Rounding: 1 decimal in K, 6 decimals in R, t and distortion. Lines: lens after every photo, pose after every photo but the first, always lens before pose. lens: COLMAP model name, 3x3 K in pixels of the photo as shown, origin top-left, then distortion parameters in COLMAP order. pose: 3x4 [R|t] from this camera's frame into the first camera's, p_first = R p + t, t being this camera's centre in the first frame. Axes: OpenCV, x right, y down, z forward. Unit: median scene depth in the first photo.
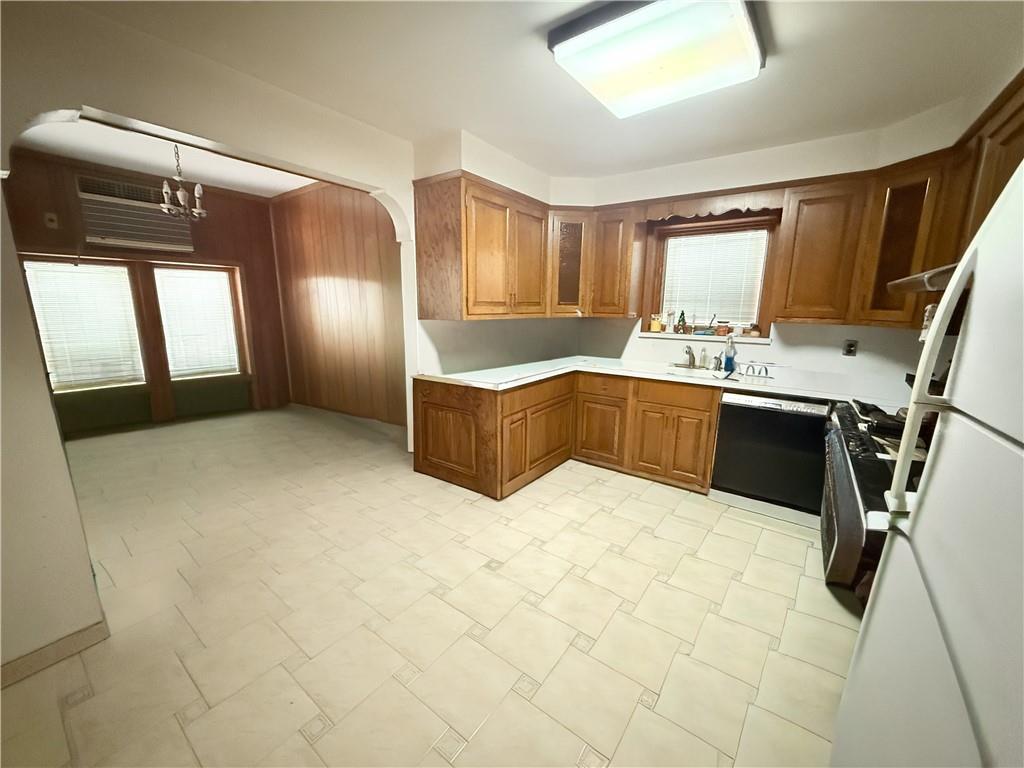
lens RADIAL K [[401.6, 0, 512.0], [0, 401.6, 384.0], [0, 0, 1]] dist [-0.013786, 0.000023]
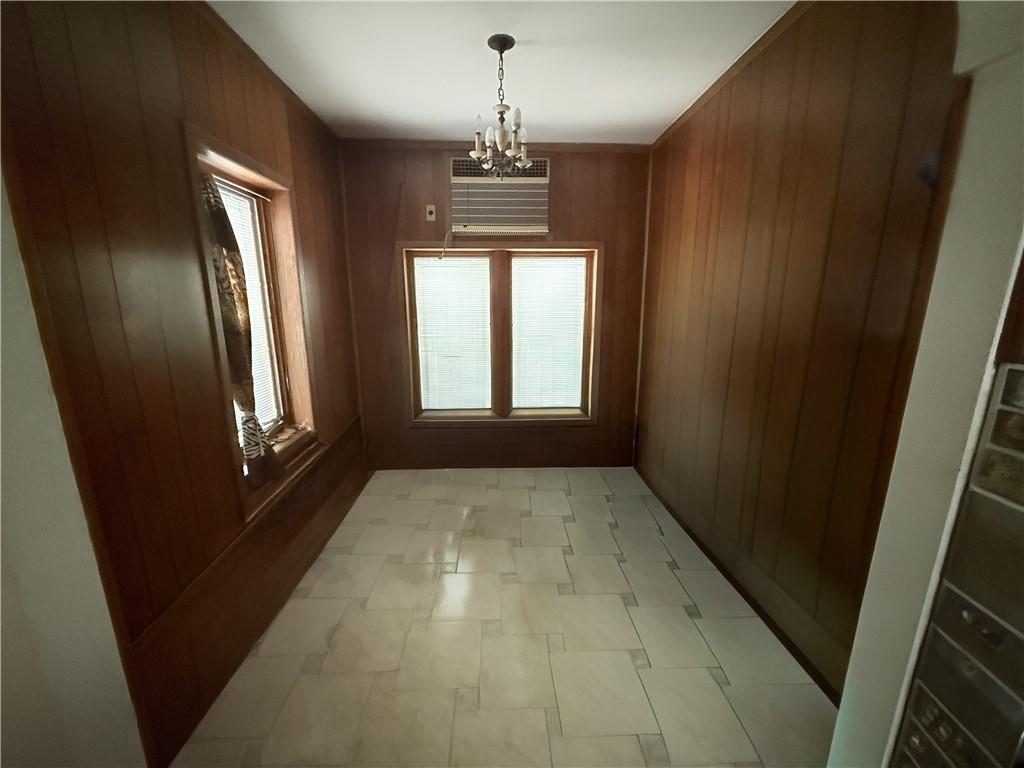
lens RADIAL K [[401.6, 0, 512.0], [0, 401.6, 384.0], [0, 0, 1]] dist [-0.013786, 0.000023]
pose [[0.605197, 0.161050, -0.779615, -0.203732], [-0.149491, 0.984892, 0.087409, -0.111725], [0.781913, 0.063646, 0.620129, 0.544285]]
